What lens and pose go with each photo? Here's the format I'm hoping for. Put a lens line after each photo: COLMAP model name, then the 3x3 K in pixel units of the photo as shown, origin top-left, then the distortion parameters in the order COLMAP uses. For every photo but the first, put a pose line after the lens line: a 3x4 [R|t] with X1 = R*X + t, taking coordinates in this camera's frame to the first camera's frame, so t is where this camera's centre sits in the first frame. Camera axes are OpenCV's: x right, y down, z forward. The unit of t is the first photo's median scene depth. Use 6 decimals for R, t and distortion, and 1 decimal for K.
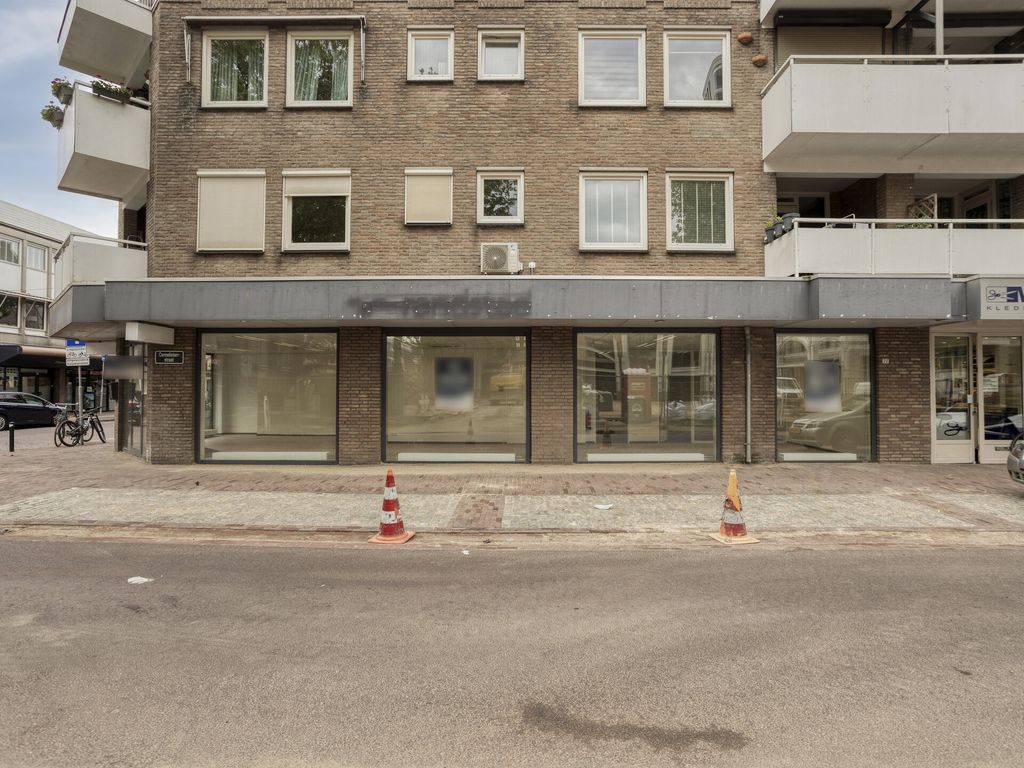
lens RADIAL K [[558.2, 0, 511.4], [0, 558.2, 382.4], [0, 0, 1]] dist [-0.027312, 0.001715]
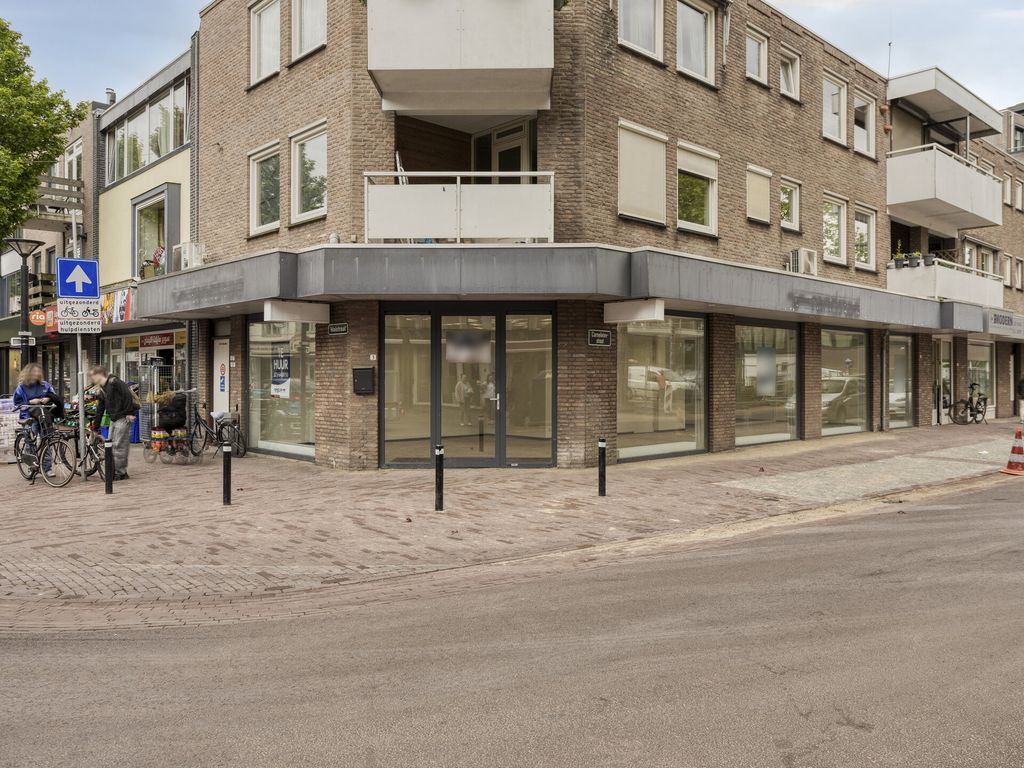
lens RADIAL K [[803.3, 0, 514.3], [0, 803.3, 380.6], [0, 0, 1]] dist [0.010395, 0.009332]
pose [[0.717897, -0.003933, 0.696138, -1.547429], [-0.006819, 0.999896, 0.012682, 0.004522], [-0.696116, -0.013851, 0.717796, 0.217879]]
